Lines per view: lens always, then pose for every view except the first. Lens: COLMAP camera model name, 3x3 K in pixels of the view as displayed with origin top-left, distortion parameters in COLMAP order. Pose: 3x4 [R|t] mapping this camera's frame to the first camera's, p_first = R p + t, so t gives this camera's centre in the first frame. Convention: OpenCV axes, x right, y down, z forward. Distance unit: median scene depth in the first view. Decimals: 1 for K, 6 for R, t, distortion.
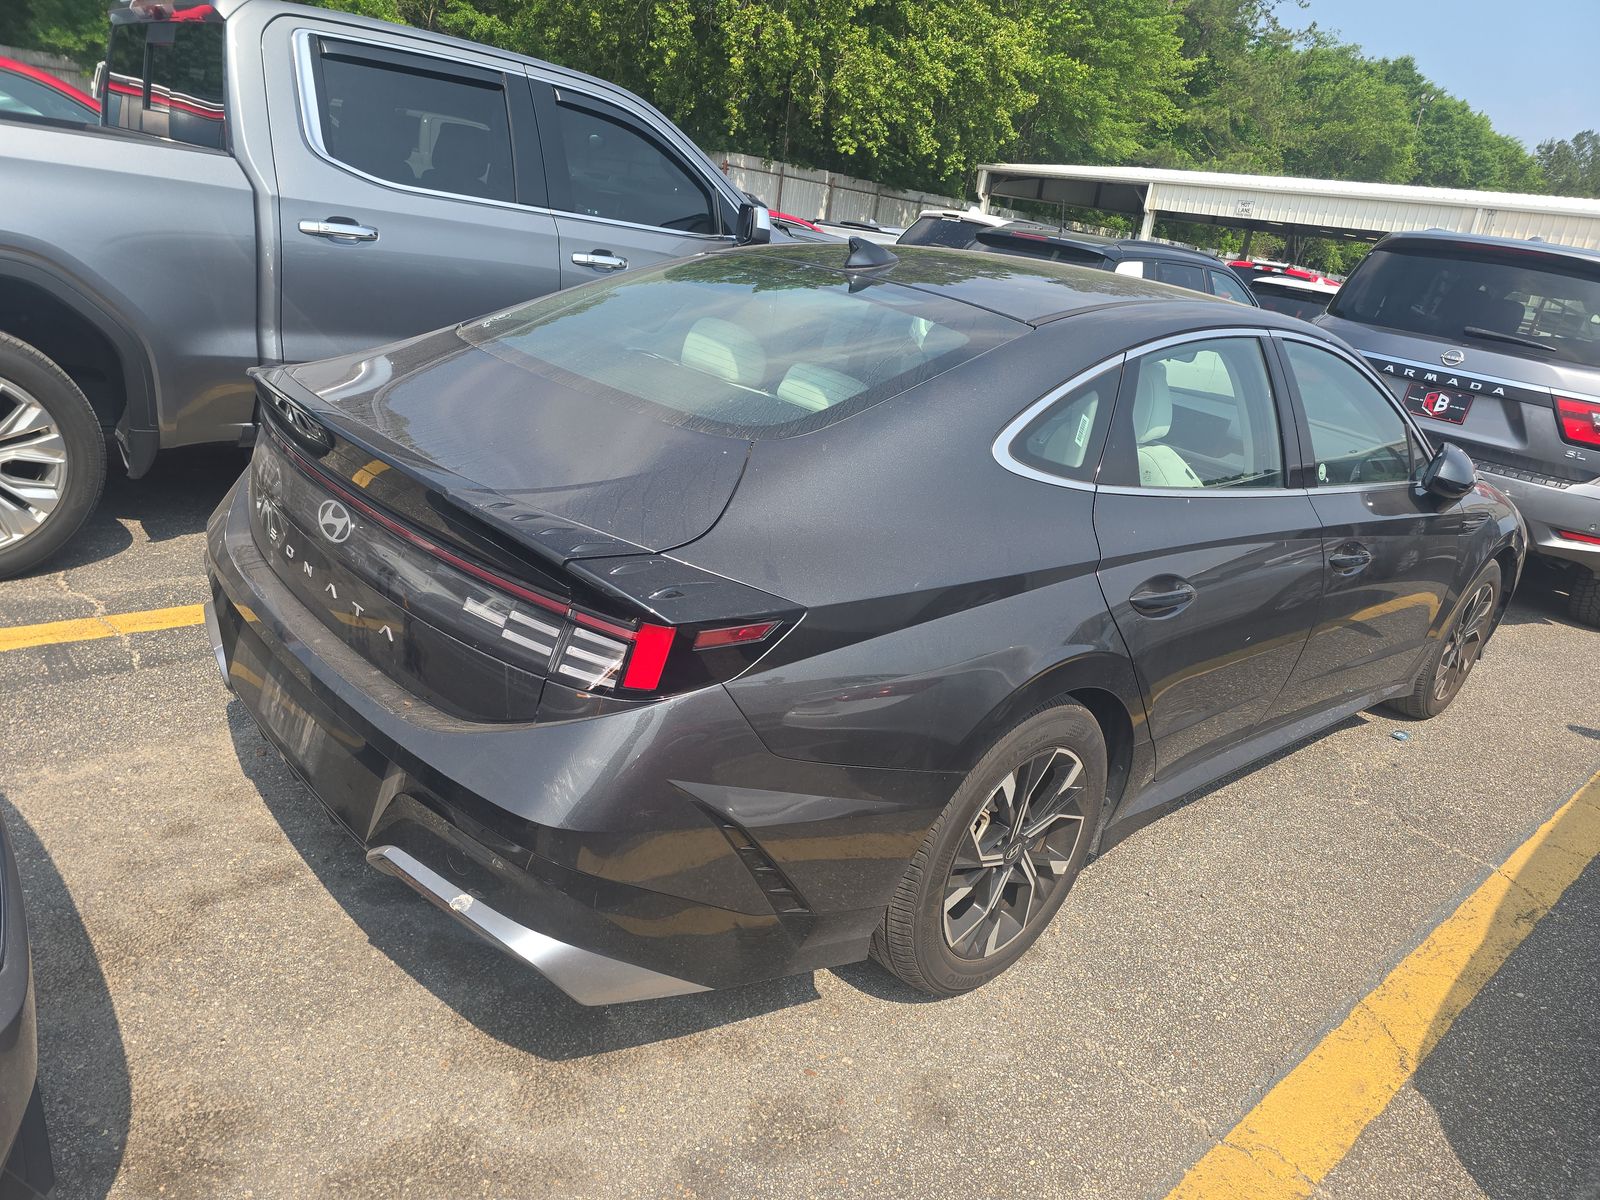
lens RADIAL K [[1087.1, 0, 790.4], [0, 1087.1, 594.4], [0, 0, 1]] dist [0.036536, -0.033307]
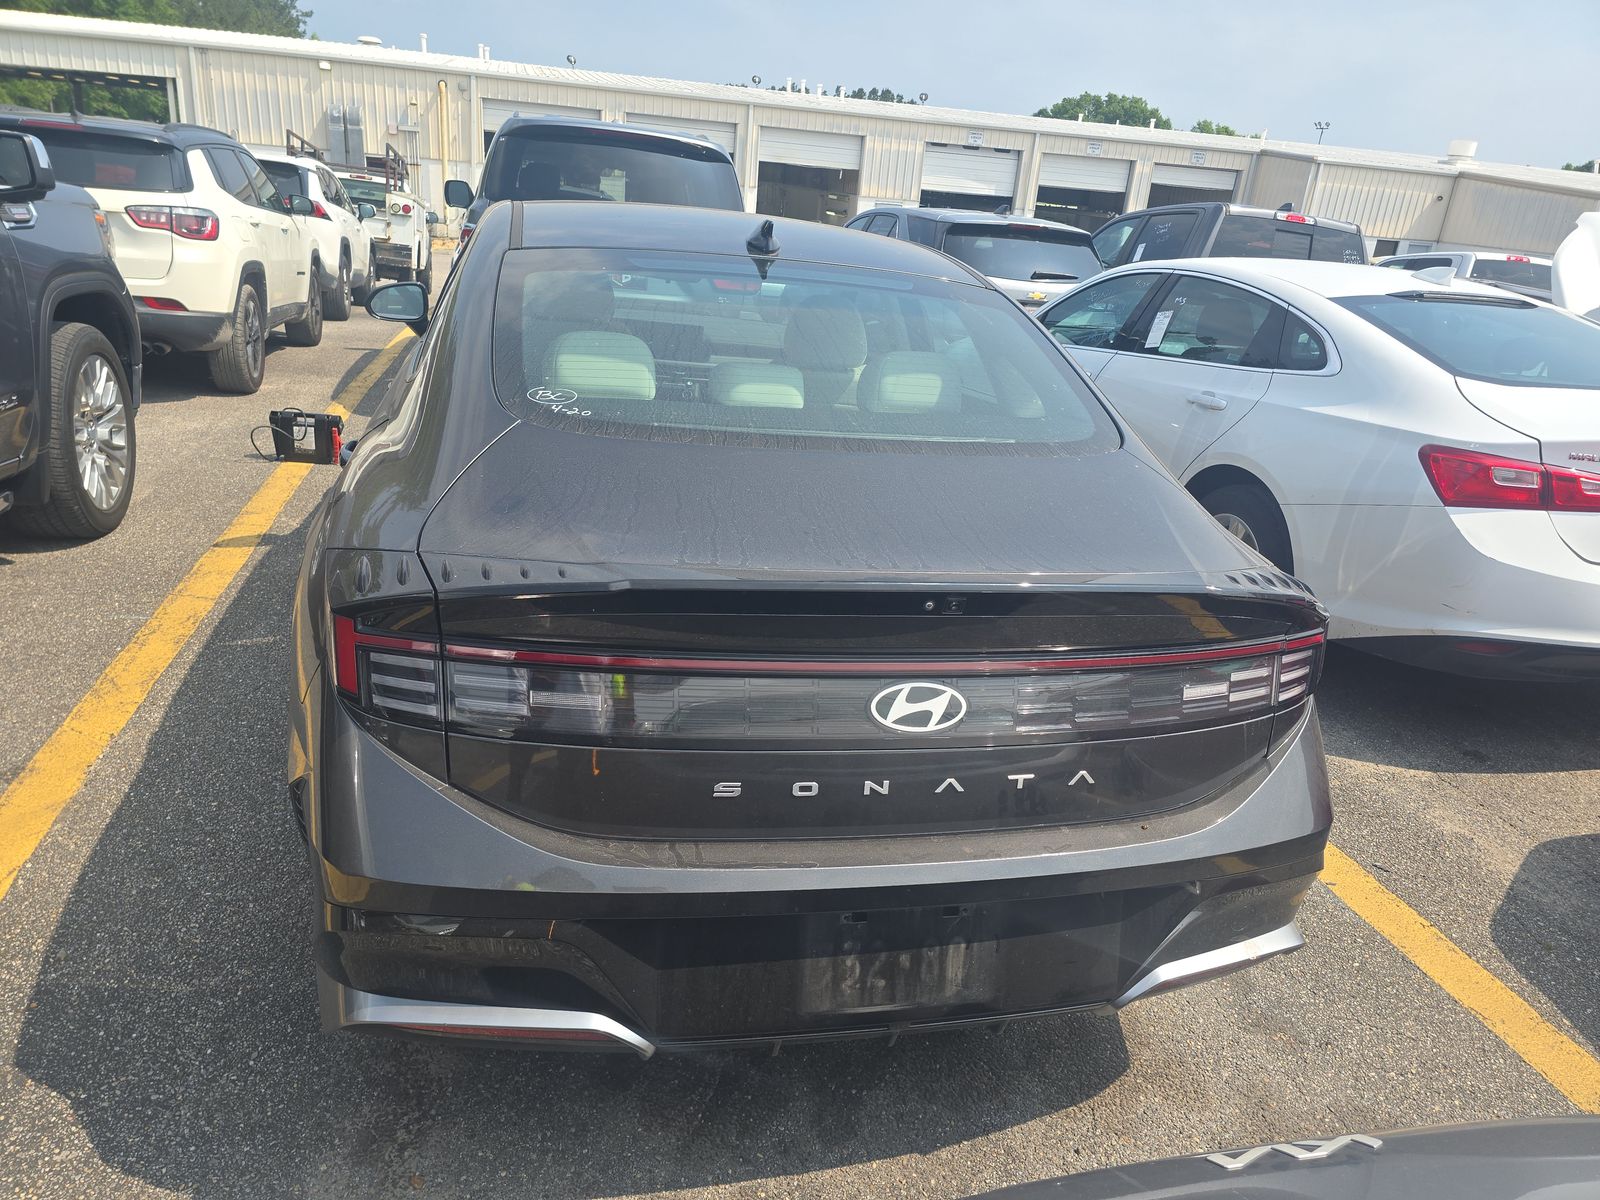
lens RADIAL K [[1087.1, 0, 789.1], [0, 1087.1, 606.6], [0, 0, 1]] dist [0.036536, -0.033307]
pose [[0.492226, -0.391076, 0.777672, -0.797652], [0.276147, 0.917403, 0.286558, -0.291216], [-0.825504, 0.073700, 0.559563, 0.502284]]
